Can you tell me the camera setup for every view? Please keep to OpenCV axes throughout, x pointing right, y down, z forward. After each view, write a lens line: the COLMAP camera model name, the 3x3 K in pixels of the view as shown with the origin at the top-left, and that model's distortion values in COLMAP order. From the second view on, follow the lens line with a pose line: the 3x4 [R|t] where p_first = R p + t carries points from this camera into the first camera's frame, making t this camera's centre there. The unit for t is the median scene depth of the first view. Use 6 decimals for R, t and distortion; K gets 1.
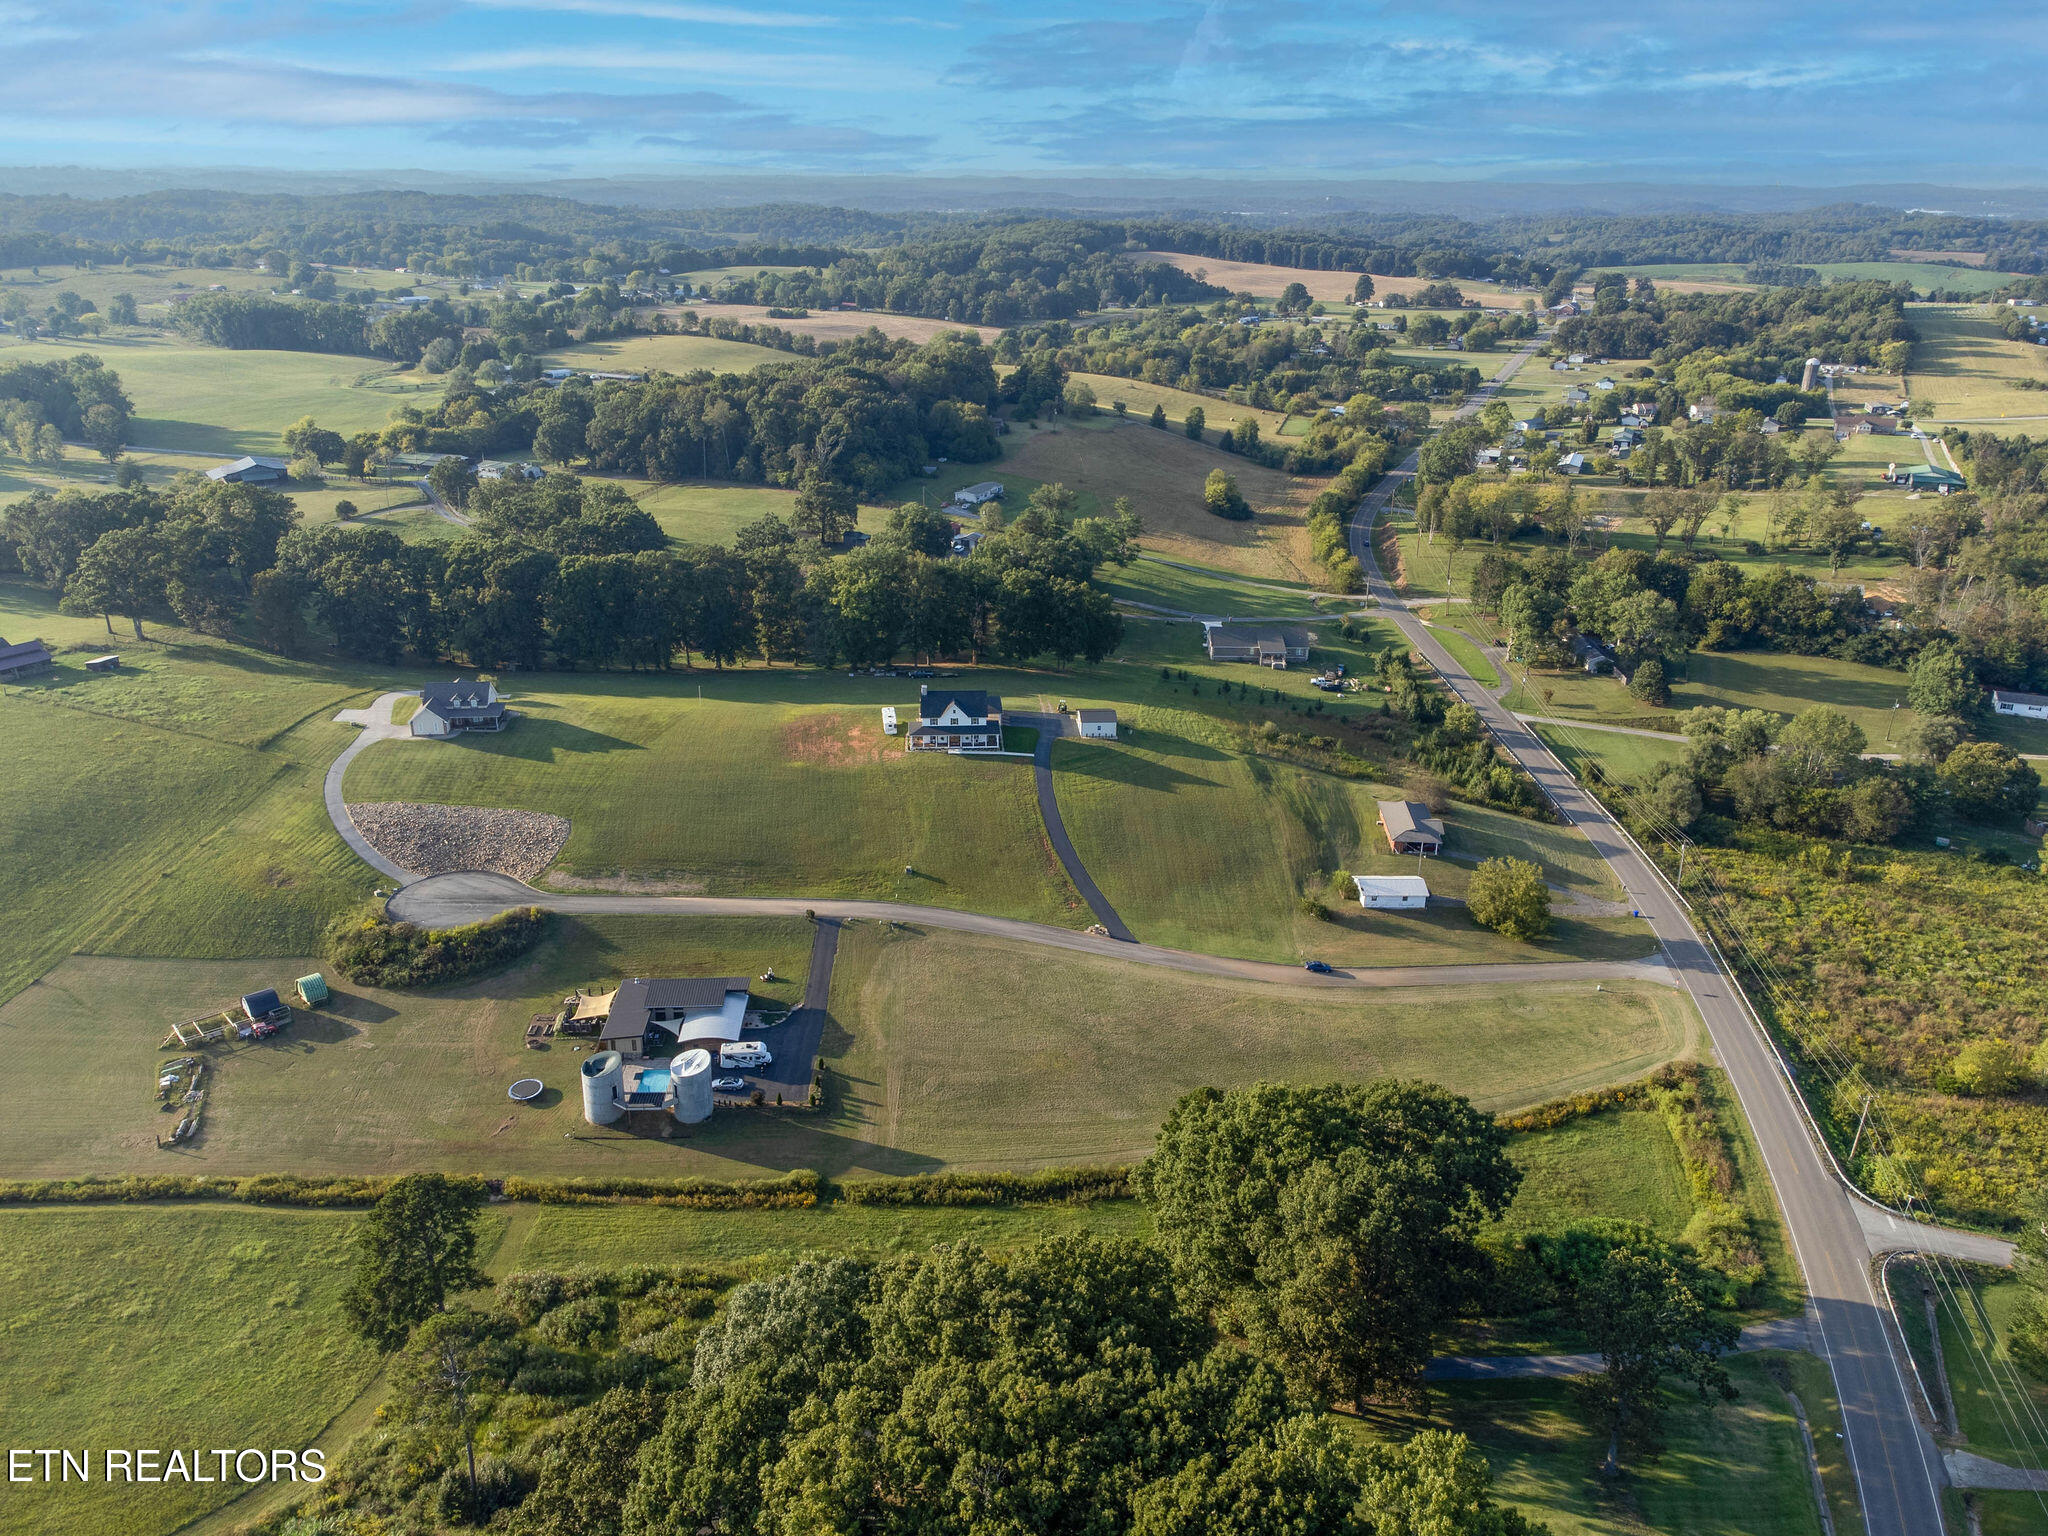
lens RADIAL K [[1536.3, 0, 1015.4], [0, 1536.3, 768.6], [0, 0, 1]] dist [0.001682, 0.033239]
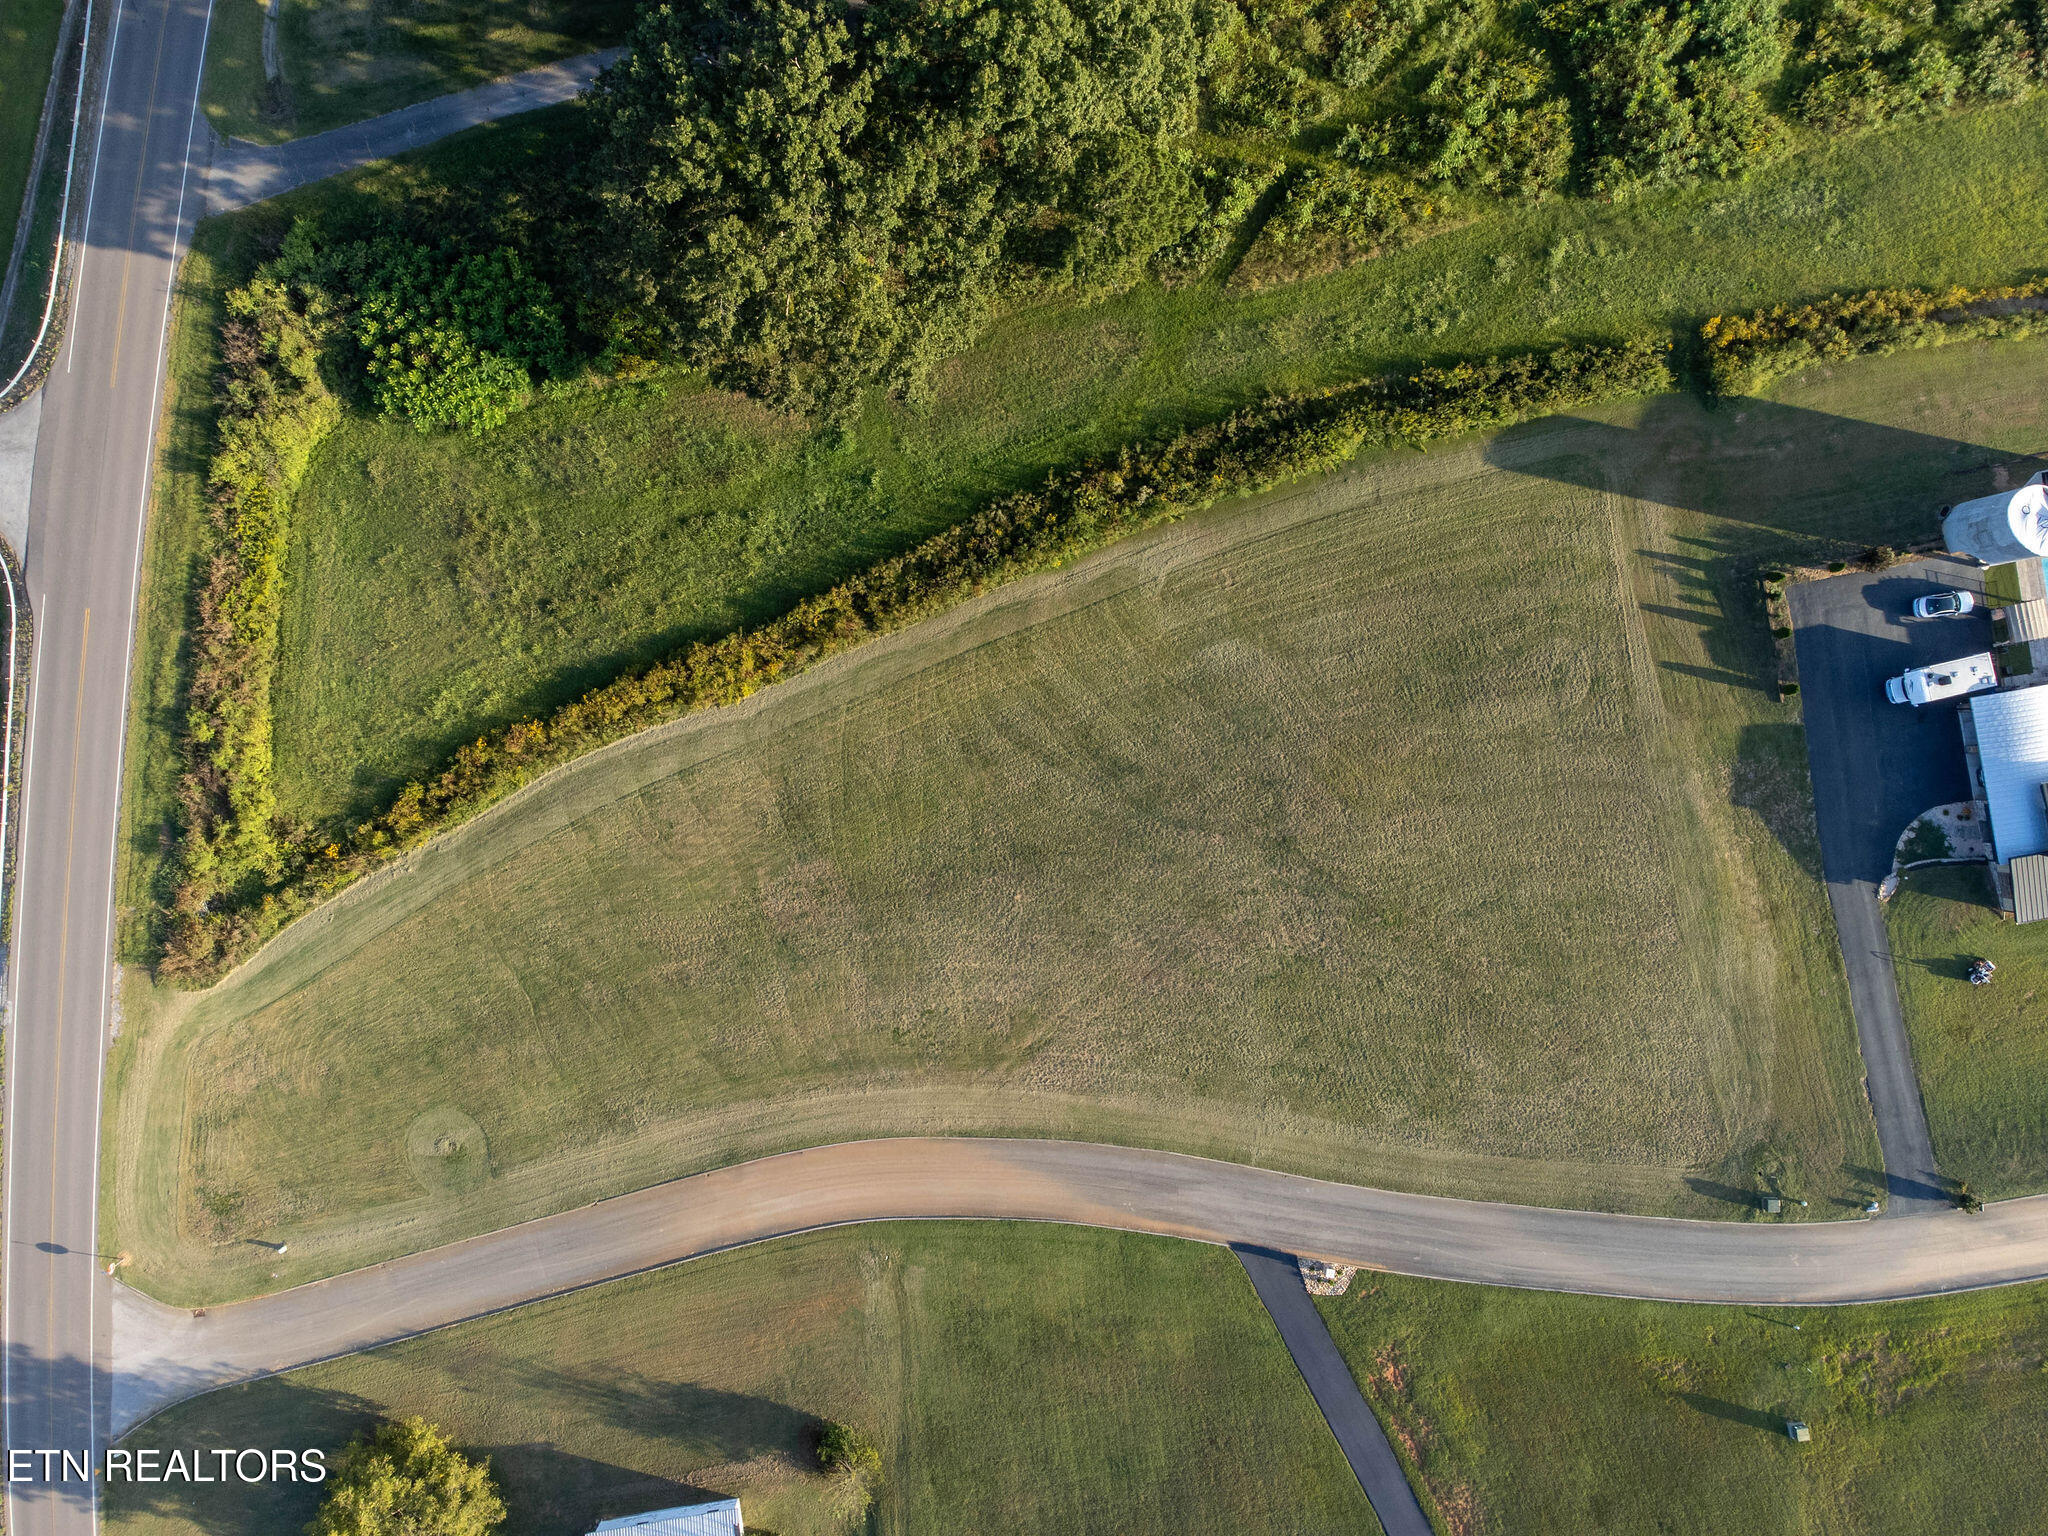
lens RADIAL K [[1536.3, 0, 1015.4], [0, 1536.3, 768.6], [0, 0, 1]] dist [0.001682, 0.033239]
pose [[-0.991789, 0.124877, -0.027568, 0.178499], [-0.071956, -0.366718, 0.927545, -0.330799], [0.105719, 0.921913, 0.372692, 0.867545]]
